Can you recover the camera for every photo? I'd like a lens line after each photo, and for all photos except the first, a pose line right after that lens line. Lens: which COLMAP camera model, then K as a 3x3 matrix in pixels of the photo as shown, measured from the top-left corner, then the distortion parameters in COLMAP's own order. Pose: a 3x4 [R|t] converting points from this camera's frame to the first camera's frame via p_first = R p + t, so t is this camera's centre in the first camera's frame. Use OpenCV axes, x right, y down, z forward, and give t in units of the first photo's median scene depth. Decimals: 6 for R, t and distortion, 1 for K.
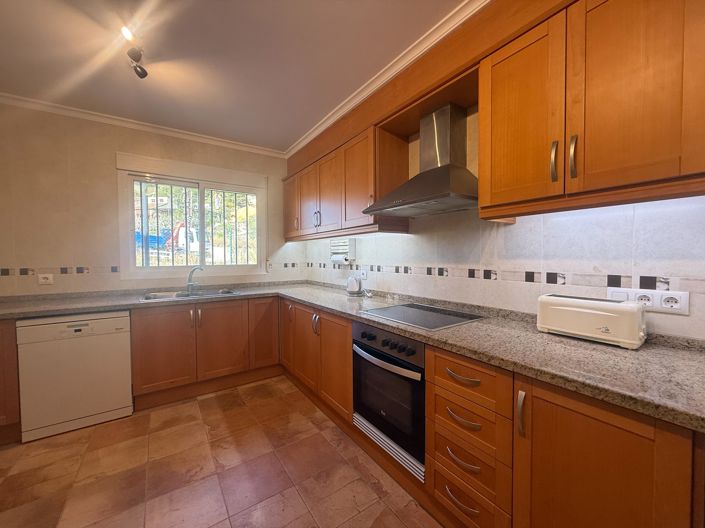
lens RADIAL K [[279.9, 0, 353.1], [0, 279.9, 263.4], [0, 0, 1]] dist [0.000890, 0.000383]
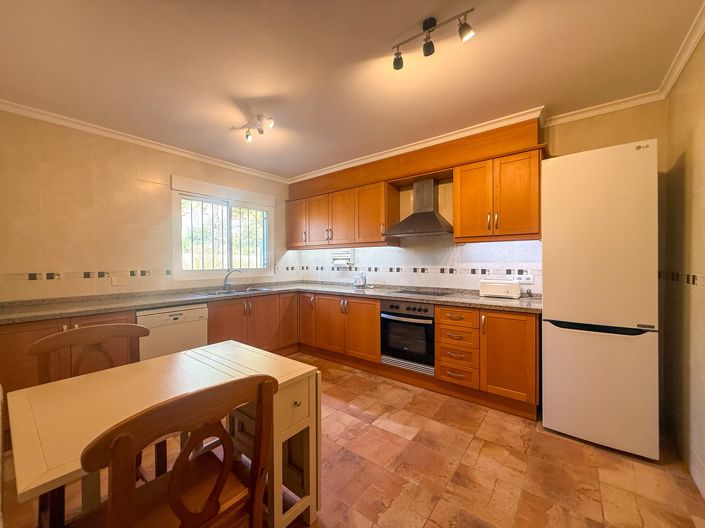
lens RADIAL K [[279.9, 0, 352.2], [0, 279.9, 263.5], [0, 0, 1]] dist [0.000890, 0.000383]
pose [[0.953784, -0.002612, 0.300483, -0.589934], [0.008131, 0.999820, -0.017118, 0.013078], [-0.300384, 0.018770, 0.953634, -0.483952]]
